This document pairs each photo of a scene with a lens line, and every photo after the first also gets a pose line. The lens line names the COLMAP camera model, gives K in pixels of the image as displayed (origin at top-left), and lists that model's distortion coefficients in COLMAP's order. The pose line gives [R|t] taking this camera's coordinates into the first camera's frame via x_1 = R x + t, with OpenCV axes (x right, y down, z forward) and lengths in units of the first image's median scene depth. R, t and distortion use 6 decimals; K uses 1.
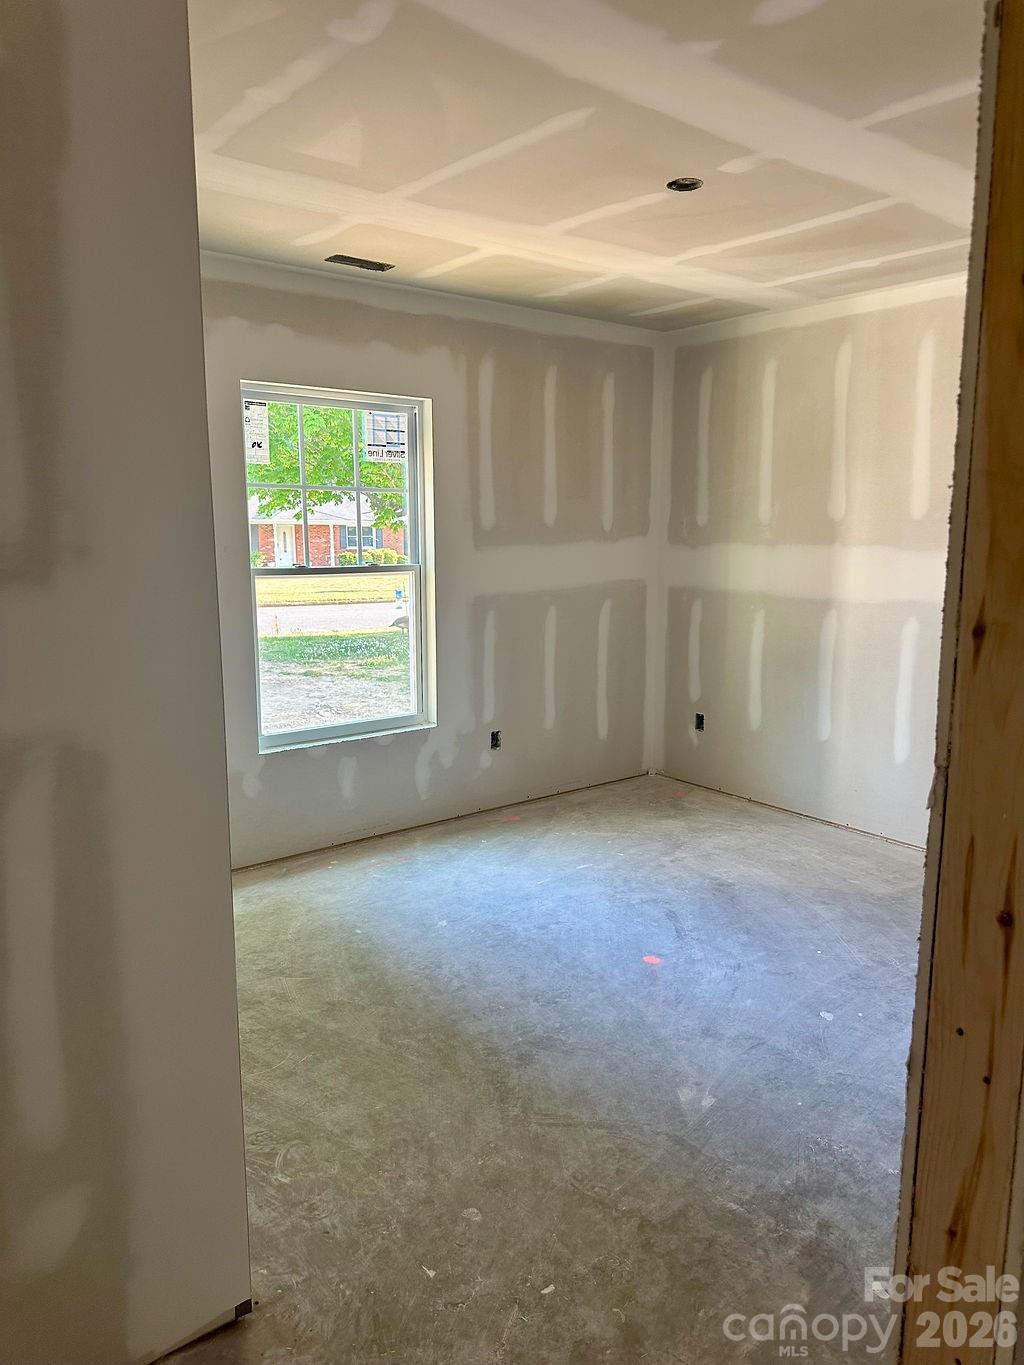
lens RADIAL K [[962.0, 0, 513.9], [0, 962.0, 666.9], [0, 0, 1]] dist [0.051595, -0.064507]
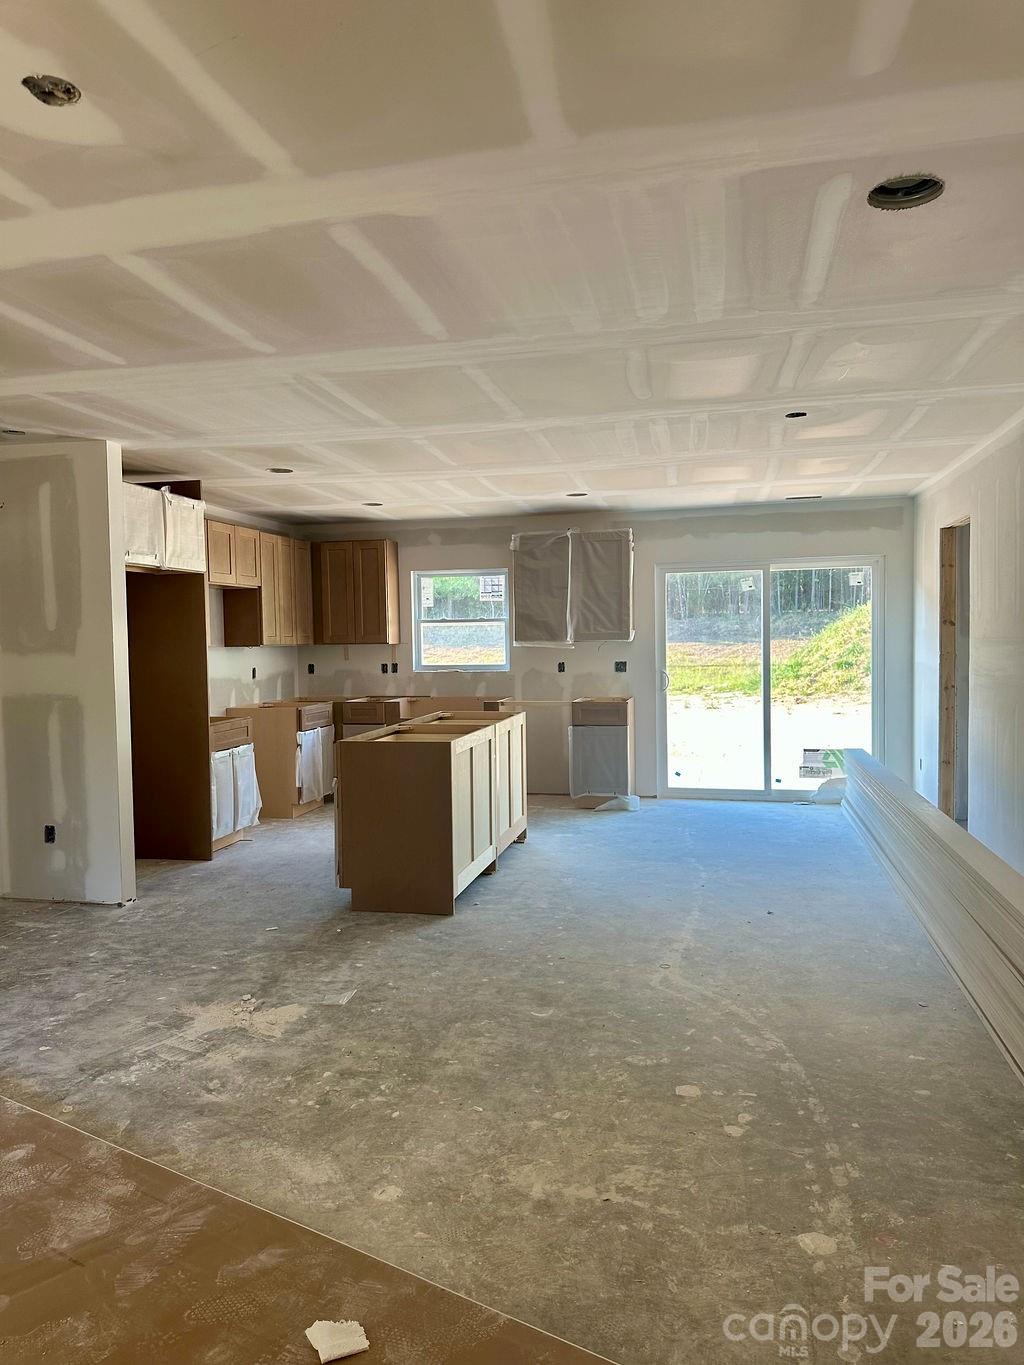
lens RADIAL K [[962.0, 0, 513.7], [0, 962.0, 682.0], [0, 0, 1]] dist [0.051595, -0.064507]
pose [[0.624538, 0.018663, -0.780771, 1.909282], [-0.097972, 0.993689, -0.054615, 0.078267], [0.774825, 0.110603, 0.622425, -0.244415]]
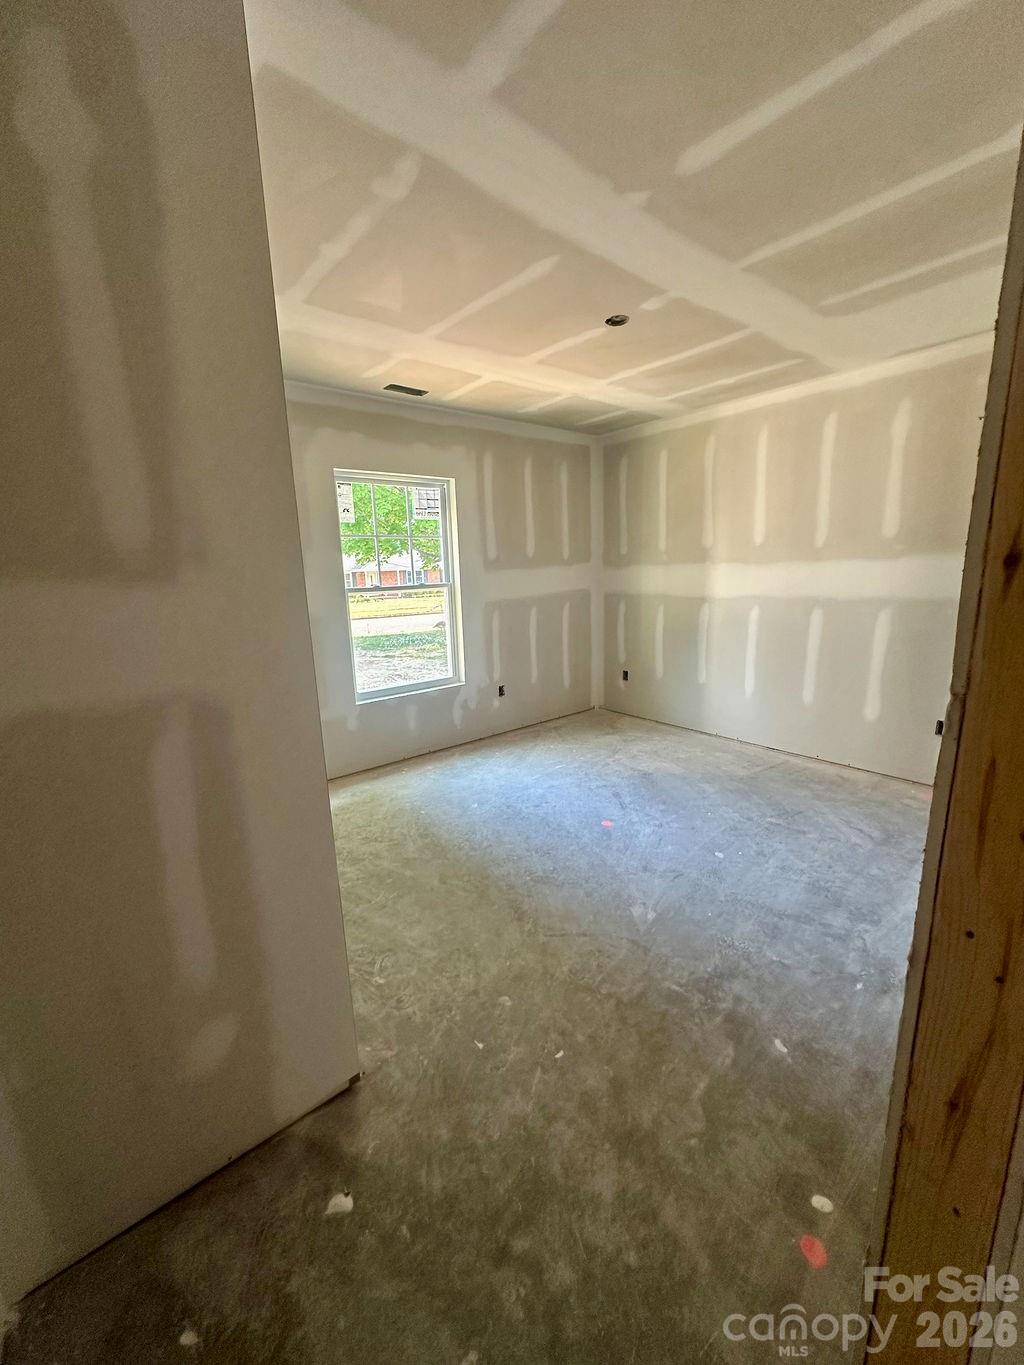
lens RADIAL K [[547.6, 0, 512.2], [0, 547.6, 675.2], [0, 0, 1]] dist [-0.003877, 0.001496]
pose [[0.999325, -0.035433, 0.009697, -0.014104], [0.034939, 0.998279, 0.047093, 0.009826], [-0.011349, -0.046722, 0.998843, 0.107626]]
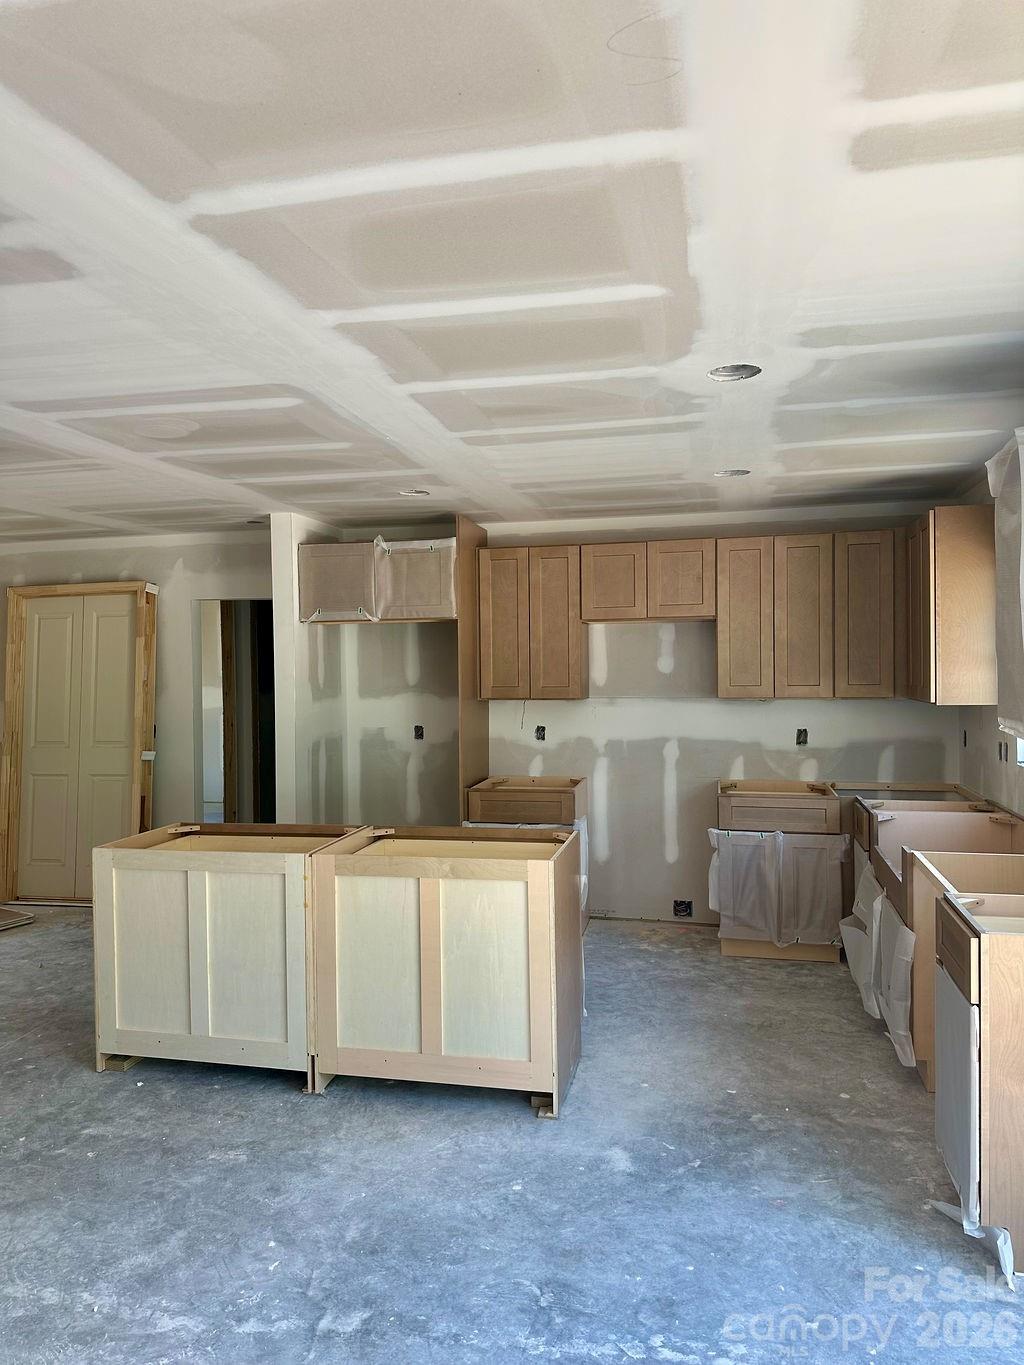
lens RADIAL K [[962.0, 0, 511.5], [0, 962.0, 680.8], [0, 0, 1]] dist [0.051595, -0.064507]
pose [[-0.791718, 0.014011, -0.610726, 0.990783], [-0.085980, 0.987230, 0.134109, -0.301705], [0.604805, 0.158686, -0.780403, 1.814181]]
